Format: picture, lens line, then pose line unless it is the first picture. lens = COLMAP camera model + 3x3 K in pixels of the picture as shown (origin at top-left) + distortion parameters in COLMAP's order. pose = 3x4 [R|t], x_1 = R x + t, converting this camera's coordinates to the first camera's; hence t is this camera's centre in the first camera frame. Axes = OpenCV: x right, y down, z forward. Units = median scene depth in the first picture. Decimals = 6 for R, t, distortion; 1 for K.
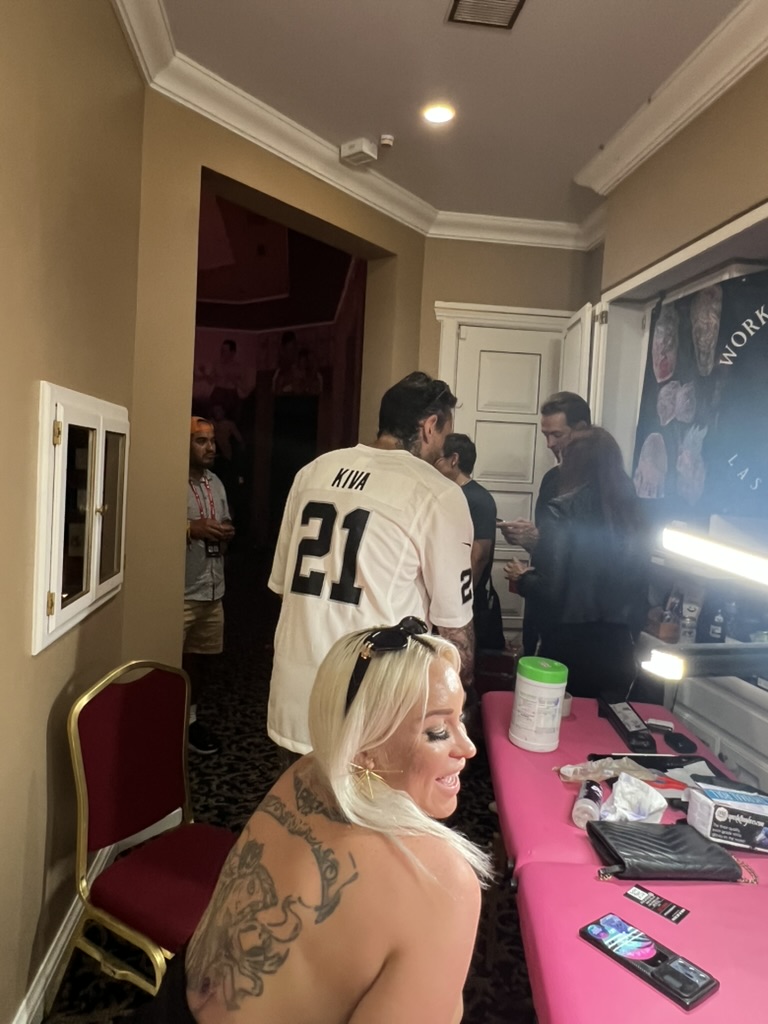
lens RADIAL K [[666.7, 0, 365.5], [0, 666.7, 507.7], [0, 0, 1]] dist [0.009348, 0.004407]
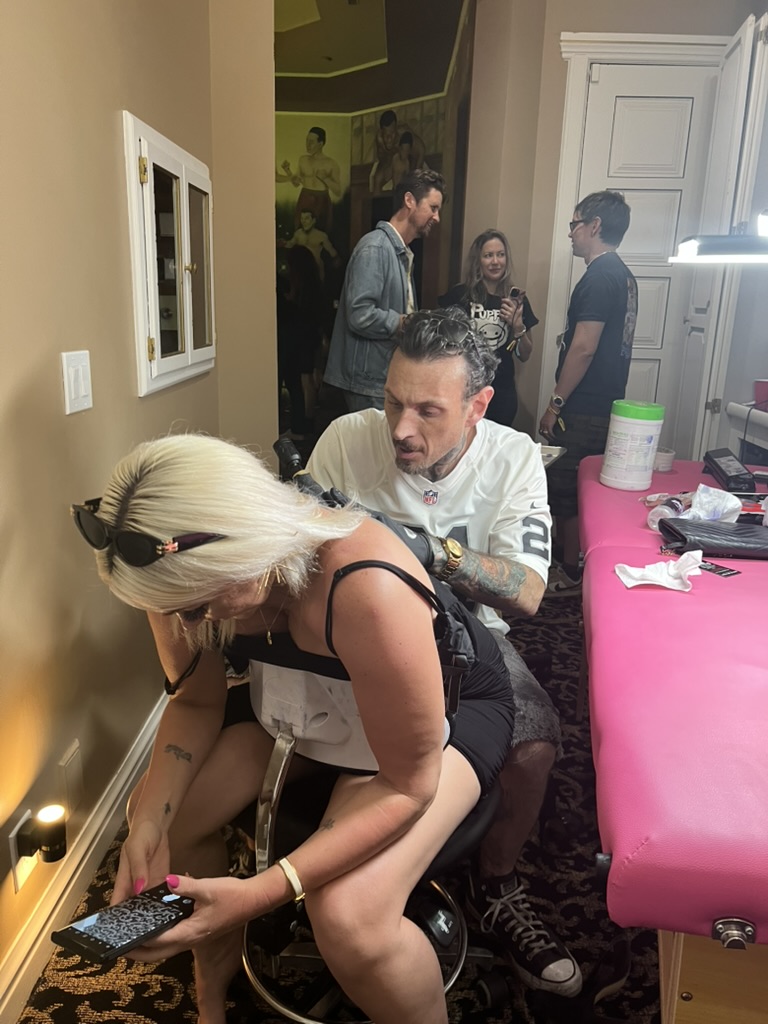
lens RADIAL K [[769.8, 0, 381.7], [0, 769.8, 519.3], [0, 0, 1]] dist [0.063896, -0.073902]
pose [[0.991554, 0.012098, -0.129127, 0.043033], [0.015812, 0.976936, 0.212947, 0.156896], [0.128725, -0.213190, 0.968493, -0.183607]]
